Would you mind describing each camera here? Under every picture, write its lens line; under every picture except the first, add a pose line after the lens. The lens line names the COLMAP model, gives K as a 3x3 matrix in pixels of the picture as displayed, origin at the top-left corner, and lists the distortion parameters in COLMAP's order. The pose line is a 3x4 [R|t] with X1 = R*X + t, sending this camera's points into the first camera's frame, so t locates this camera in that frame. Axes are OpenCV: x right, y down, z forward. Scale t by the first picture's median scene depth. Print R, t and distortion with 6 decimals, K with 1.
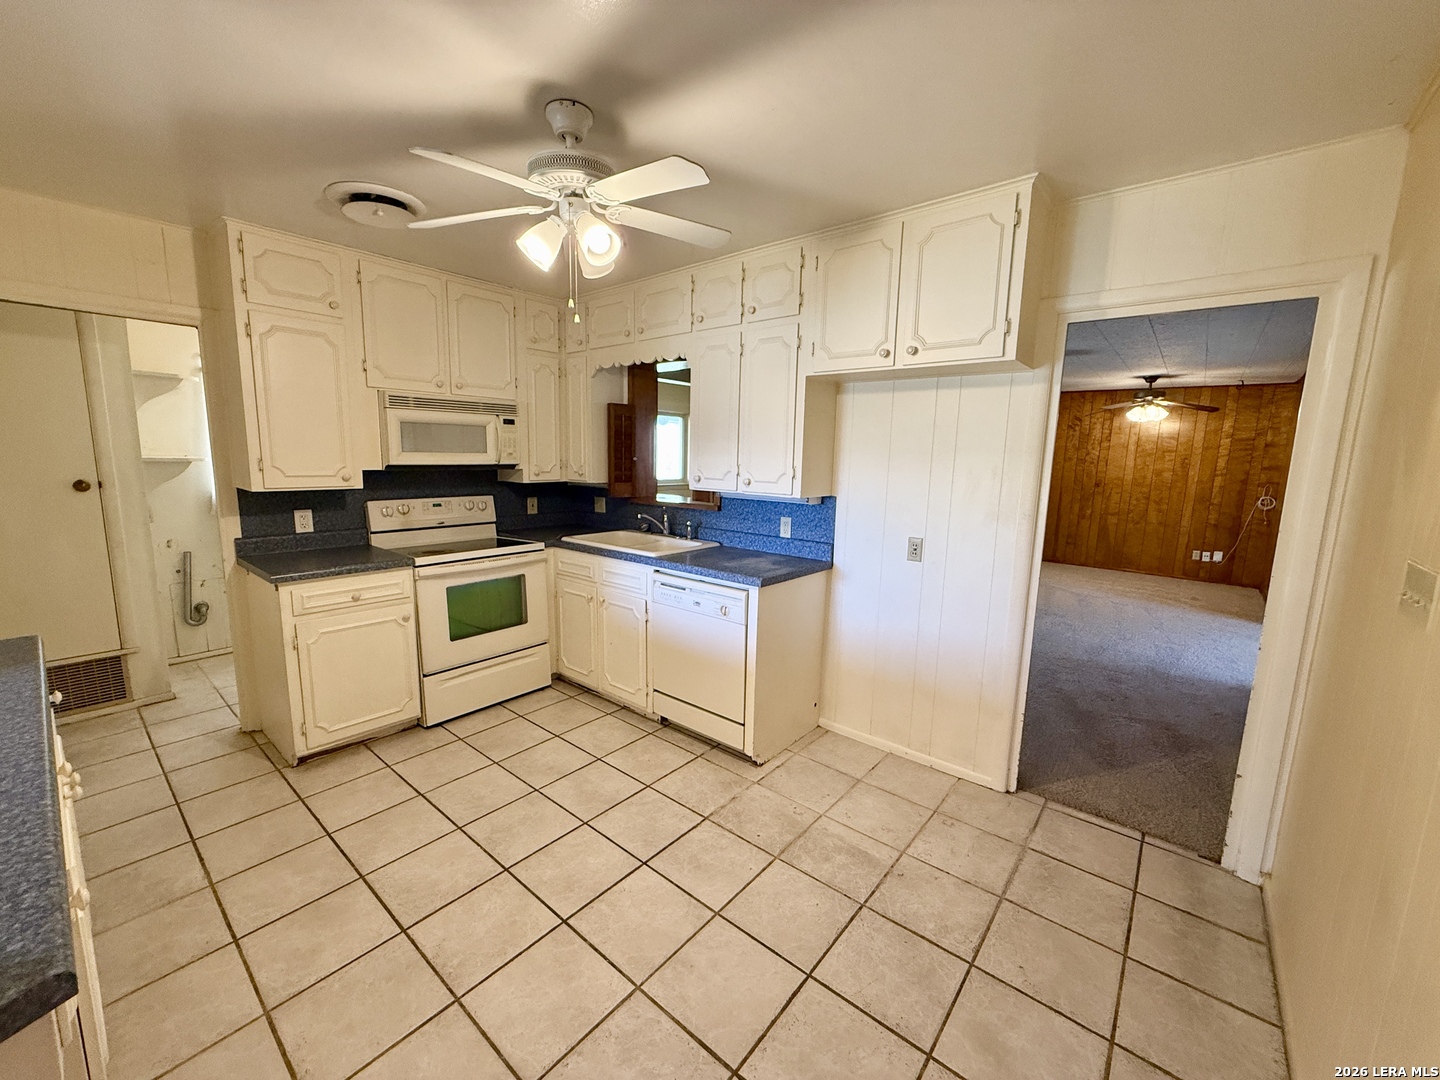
lens RADIAL K [[572.3, 0, 716.4], [0, 572.3, 540.4], [0, 0, 1]] dist [0.000186, -0.000350]
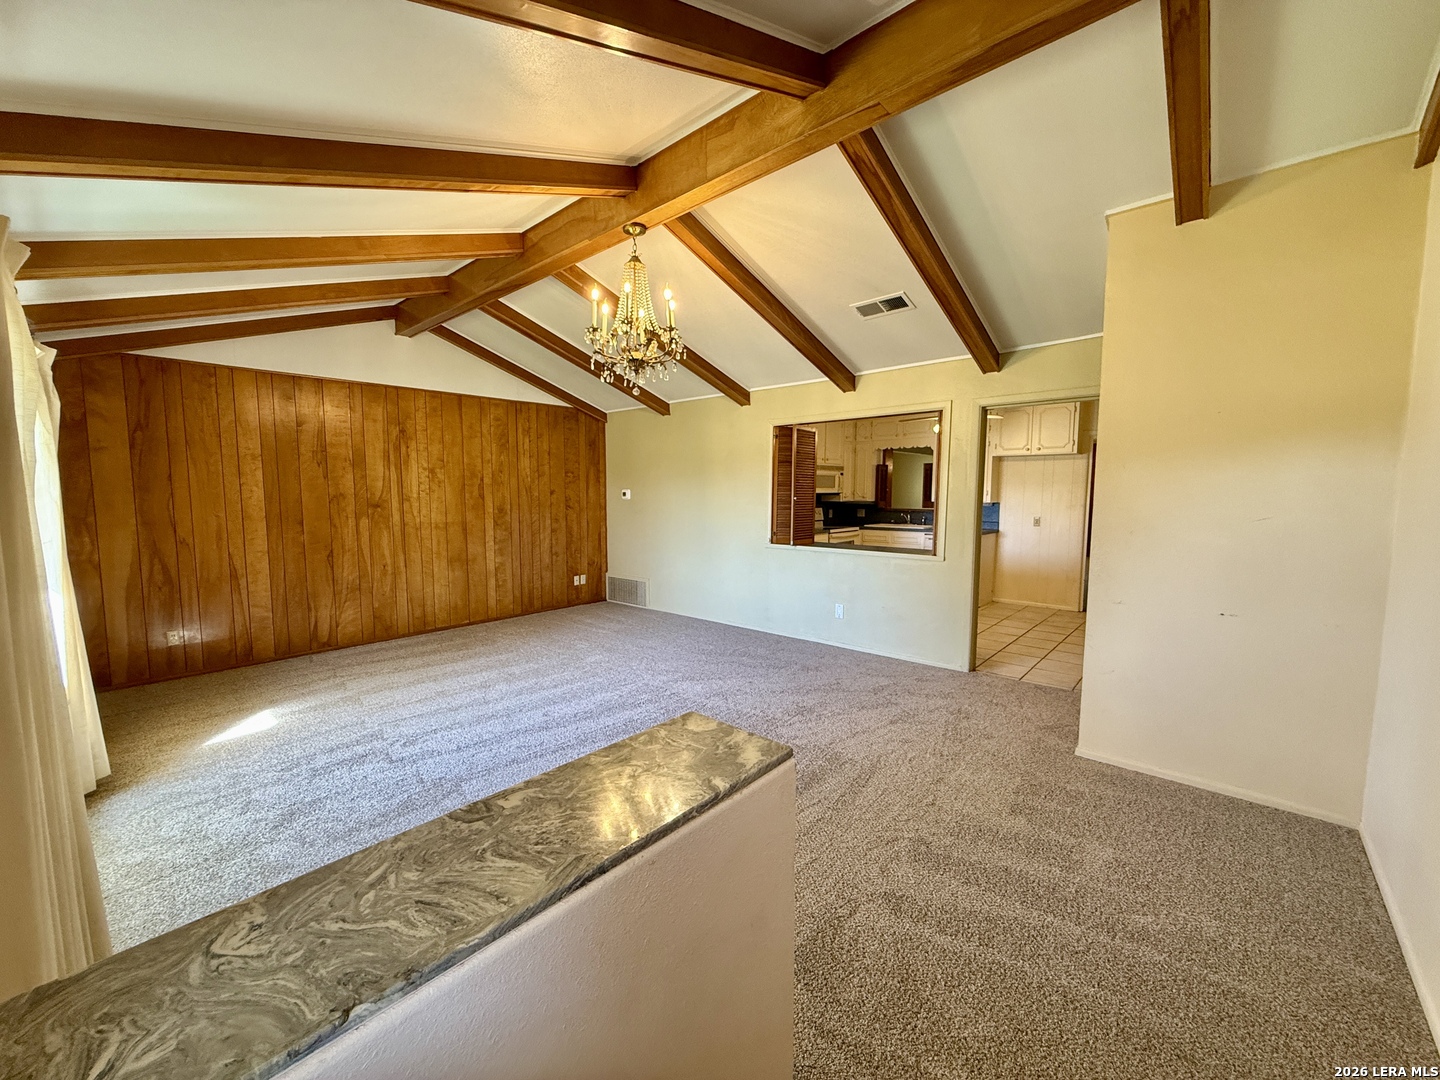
lens RADIAL K [[572.3, 0, 716.0], [0, 572.3, 541.8], [0, 0, 1]] dist [0.000186, -0.000350]
pose [[0.999254, -0.014230, -0.035908, -0.911644], [0.011957, 0.997958, -0.062741, 0.227631], [0.036727, 0.062265, 0.997384, -1.464241]]
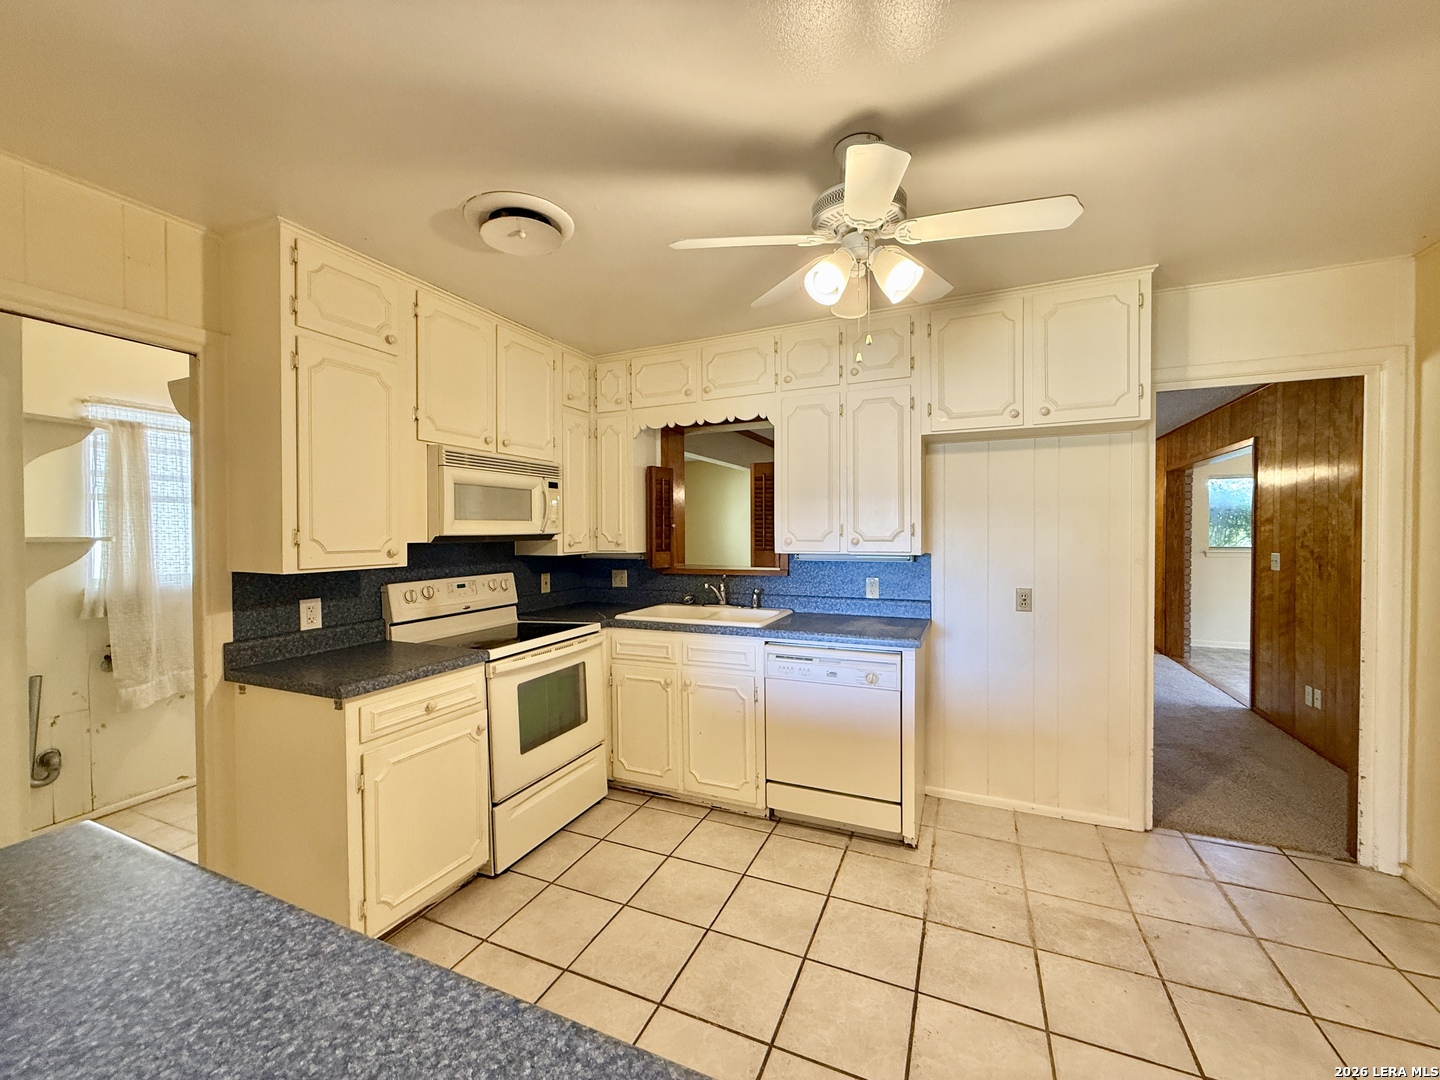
lens RADIAL K [[572.3, 0, 715.9], [0, 572.3, 540.1], [0, 0, 1]] dist [0.000186, -0.000350]
pose [[0.960368, -0.030900, 0.277018, -0.429988], [0.067619, 0.989976, -0.123994, -0.000675], [-0.270410, 0.137812, 0.952831, 0.137806]]
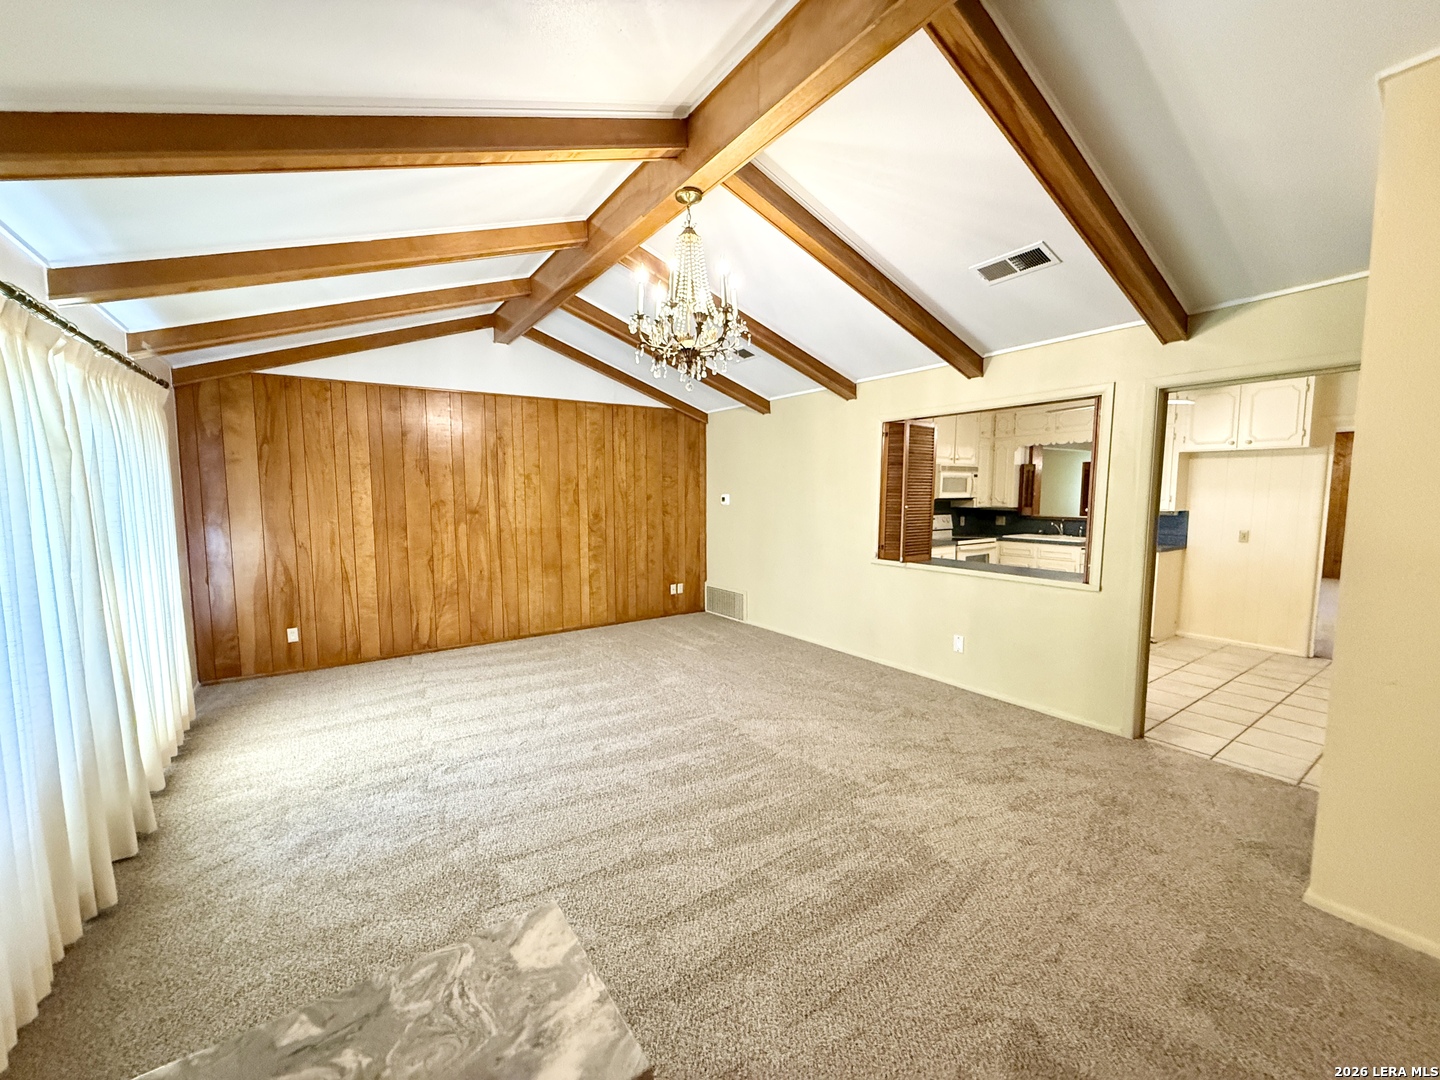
lens RADIAL K [[572.3, 0, 717.9], [0, 572.3, 541.0], [0, 0, 1]] dist [0.000186, -0.000350]
pose [[0.964171, 0.004845, -0.265239, -0.804503], [-0.022049, 0.997837, -0.061921, 0.177559], [0.264365, 0.065551, 0.962192, -1.262036]]
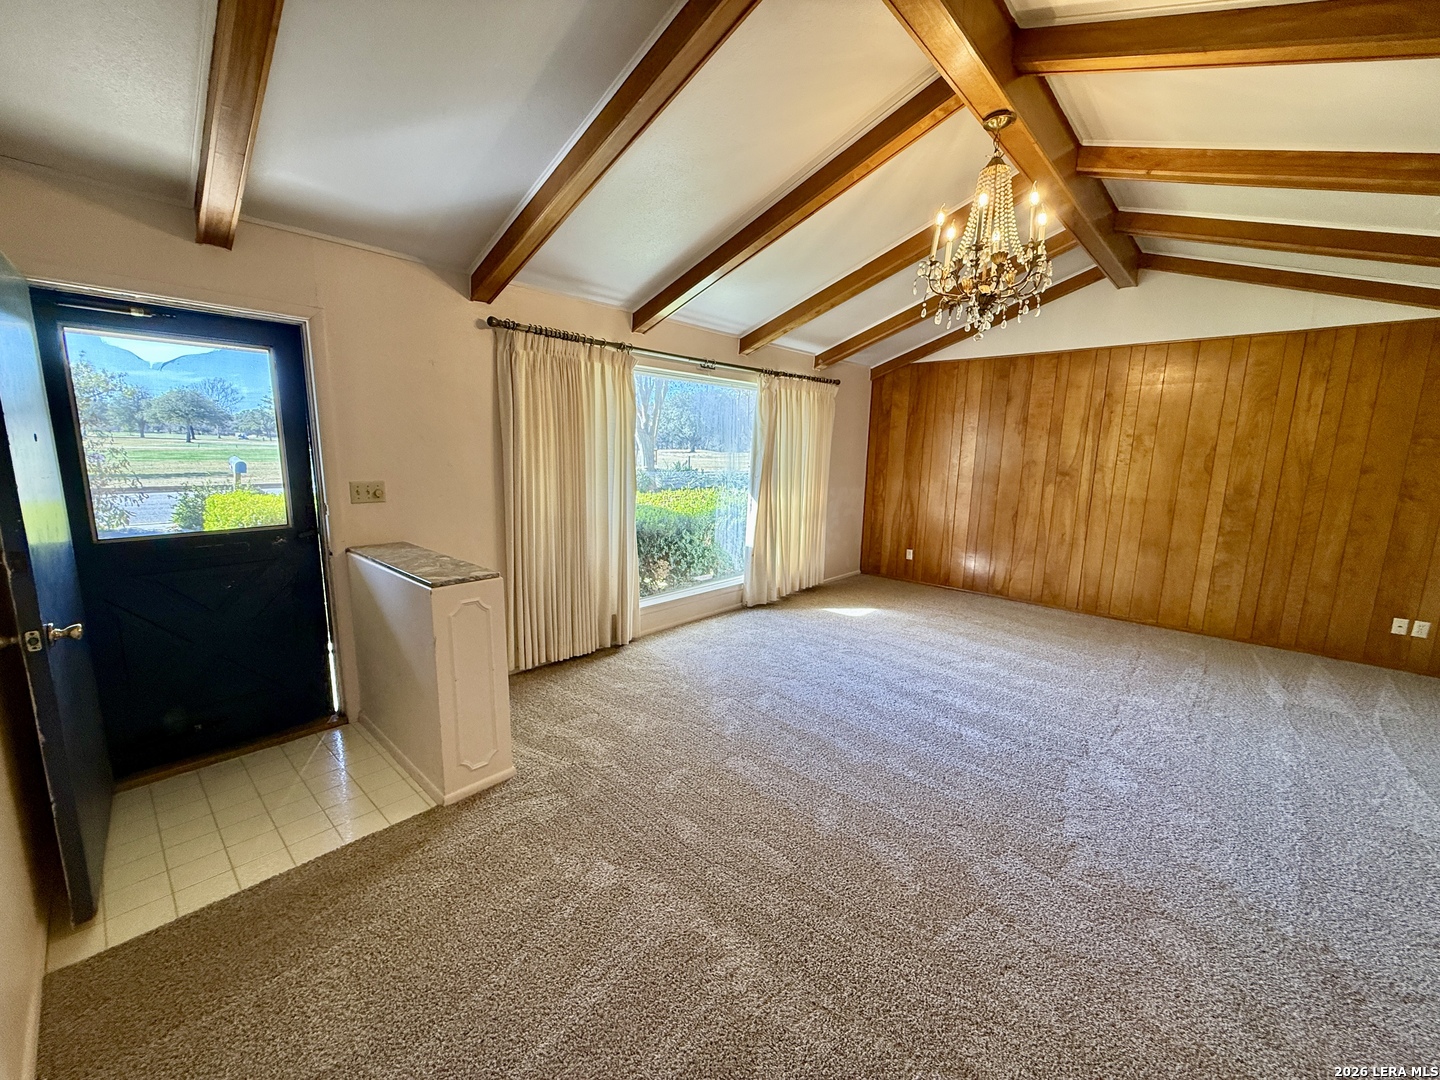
lens RADIAL K [[572.3, 0, 708.2], [0, 572.3, 533.5], [0, 0, 1]] dist [0.000186, -0.000350]
pose [[-0.051950, 0.135861, -0.989365, -0.171053], [-0.174129, 0.974294, 0.142935, 0.109610], [0.983352, 0.179702, -0.026957, -0.733073]]
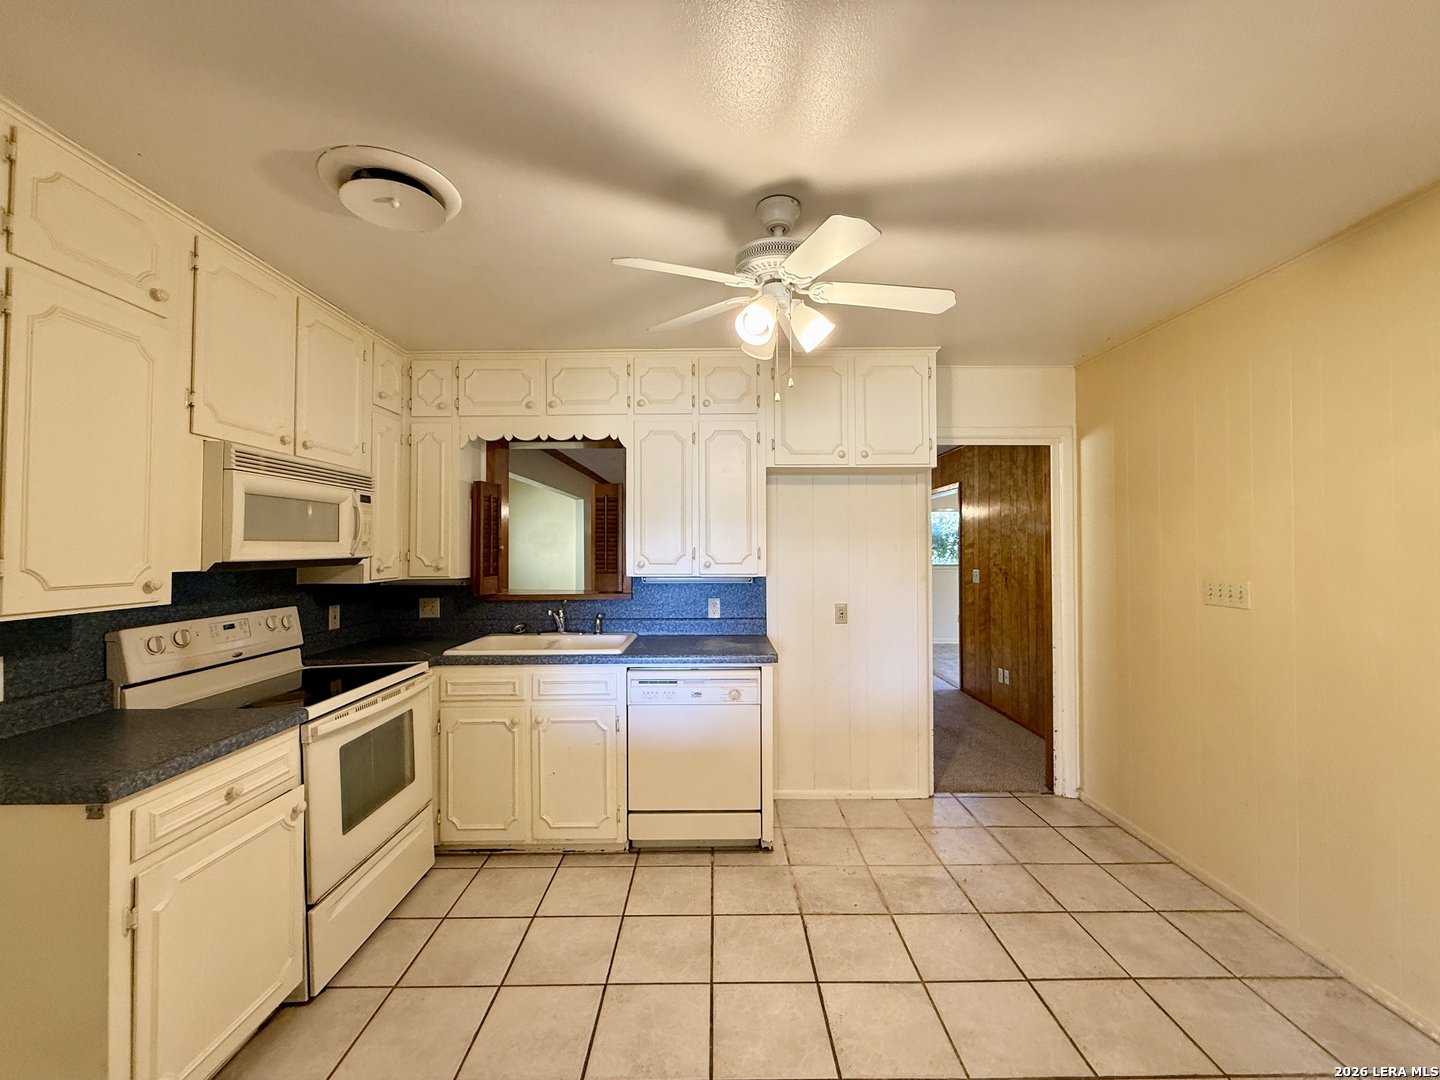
lens RADIAL K [[572.3, 0, 716.0], [0, 572.3, 540.3], [0, 0, 1]] dist [0.000186, -0.000350]
pose [[0.764284, -0.013122, 0.644746, -0.571764], [0.115937, 0.986299, -0.117358, -0.023447], [-0.634372, 0.164444, 0.755334, 0.214872]]
